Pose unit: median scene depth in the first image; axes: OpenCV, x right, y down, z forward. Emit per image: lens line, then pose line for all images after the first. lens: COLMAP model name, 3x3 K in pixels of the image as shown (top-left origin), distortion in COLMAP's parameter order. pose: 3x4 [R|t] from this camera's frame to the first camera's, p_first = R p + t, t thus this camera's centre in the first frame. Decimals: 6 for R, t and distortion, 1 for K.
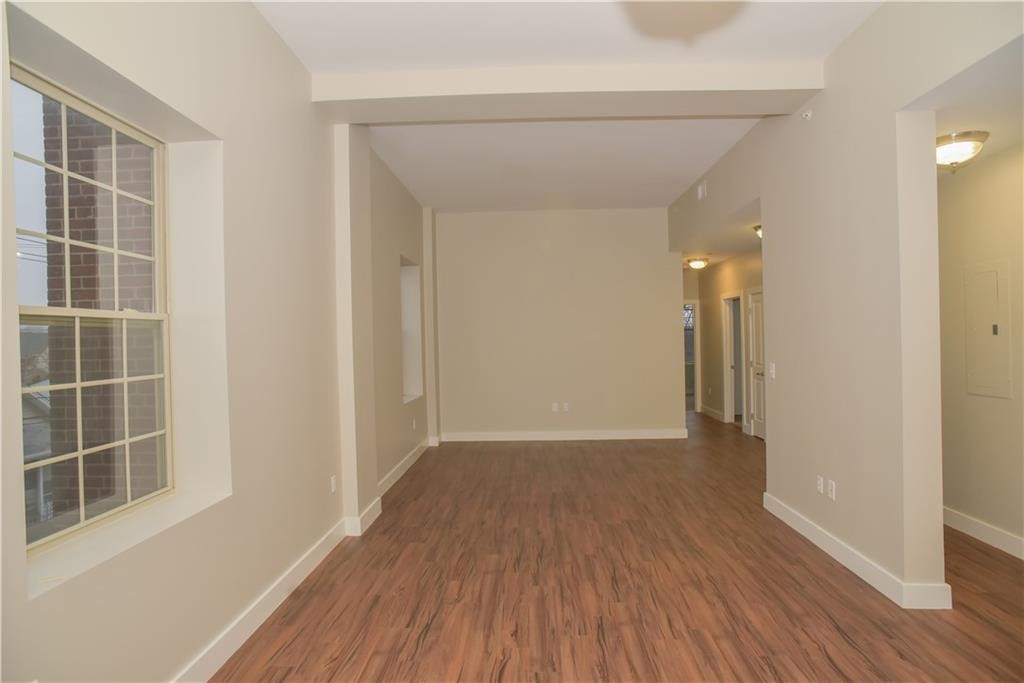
lens RADIAL K [[583.6, 0, 512.0], [0, 583.6, 341.5], [0, 0, 1]] dist [-0.098202, 0.067535]
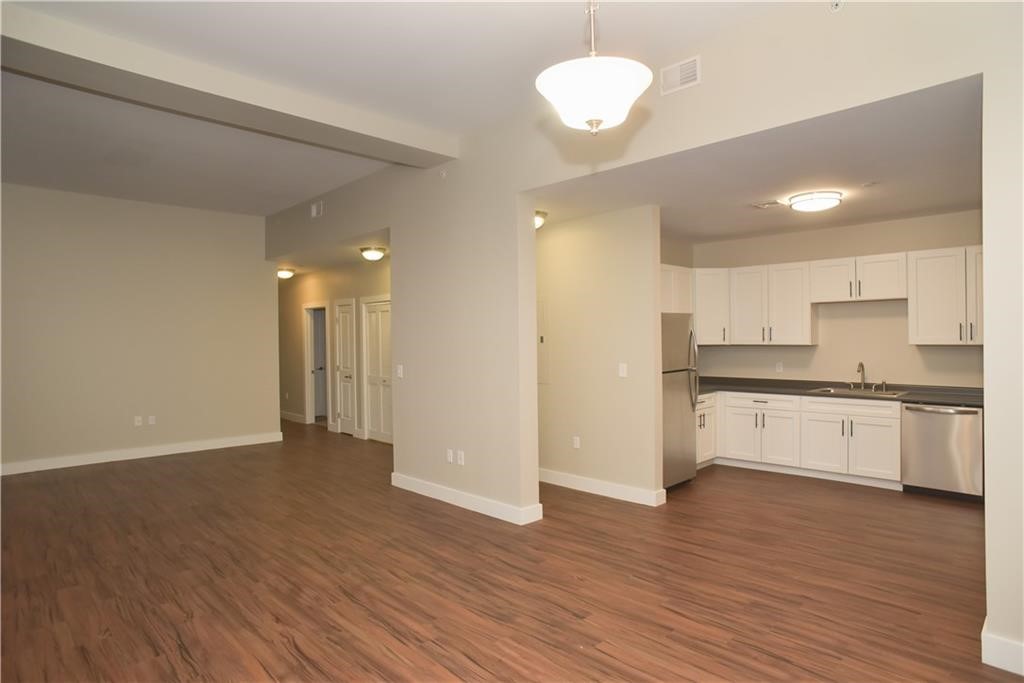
lens RADIAL K [[583.6, 0, 512.0], [0, 583.6, 341.5], [0, 0, 1]] dist [-0.098202, 0.067535]
pose [[0.689665, 0.008840, 0.724075, -0.355974], [0.001106, 0.999911, -0.013261, 0.005431], [-0.724128, 0.009946, 0.689594, -0.035806]]
